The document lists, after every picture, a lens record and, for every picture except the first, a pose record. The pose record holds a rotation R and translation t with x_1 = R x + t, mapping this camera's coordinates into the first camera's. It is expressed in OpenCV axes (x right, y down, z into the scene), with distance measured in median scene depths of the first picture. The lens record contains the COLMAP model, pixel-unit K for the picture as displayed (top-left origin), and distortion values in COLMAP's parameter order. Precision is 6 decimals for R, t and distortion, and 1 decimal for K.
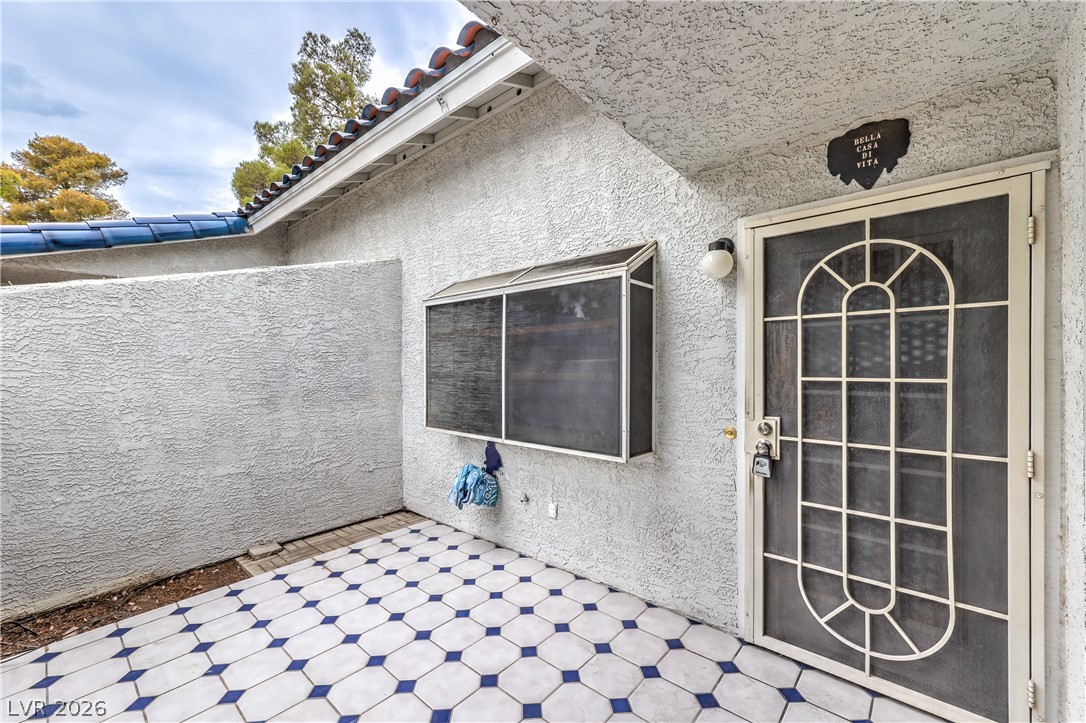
lens RADIAL K [[439.5, 0, 539.1], [0, 439.5, 362.5], [0, 0, 1]] dist [0.001843, 0.000178]
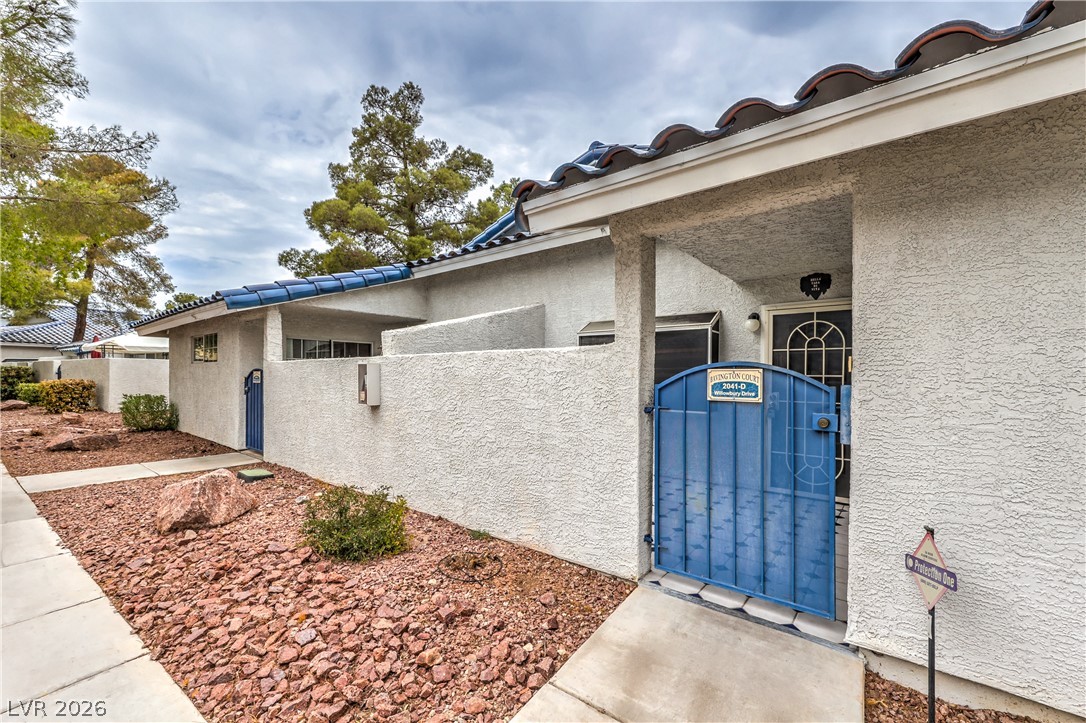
lens RADIAL K [[442.0, 0, 541.1], [0, 442.0, 373.6], [0, 0, 1]] dist [0.000547, -0.000051]
pose [[0.999250, 0.011980, 0.036812, -0.672231], [-0.011936, 0.999928, -0.001415, 0.036271], [-0.036826, 0.000975, 0.999321, -1.086030]]
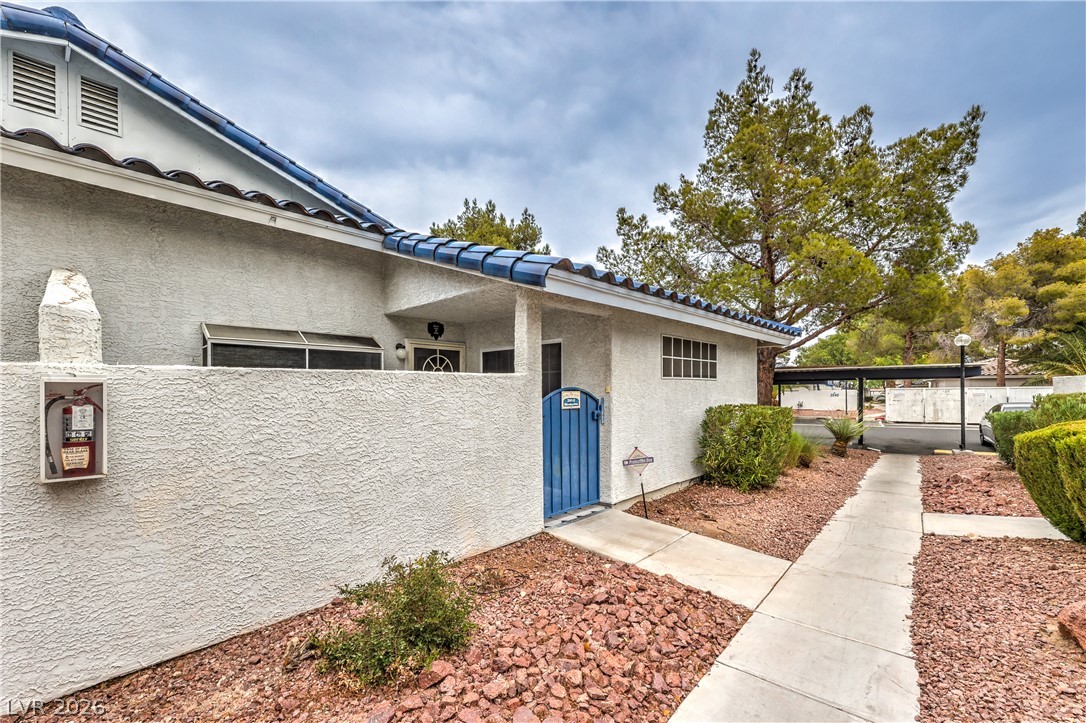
lens RADIAL K [[464.9, 0, 547.1], [0, 464.9, 387.4], [0, 0, 1]] dist [0.000608, 0.000084]
pose [[0.025316, 0.010092, 0.999629, -2.245229], [0.003136, 0.999943, -0.010174, 0.021938], [-0.999675, 0.003392, 0.025283, 0.005981]]
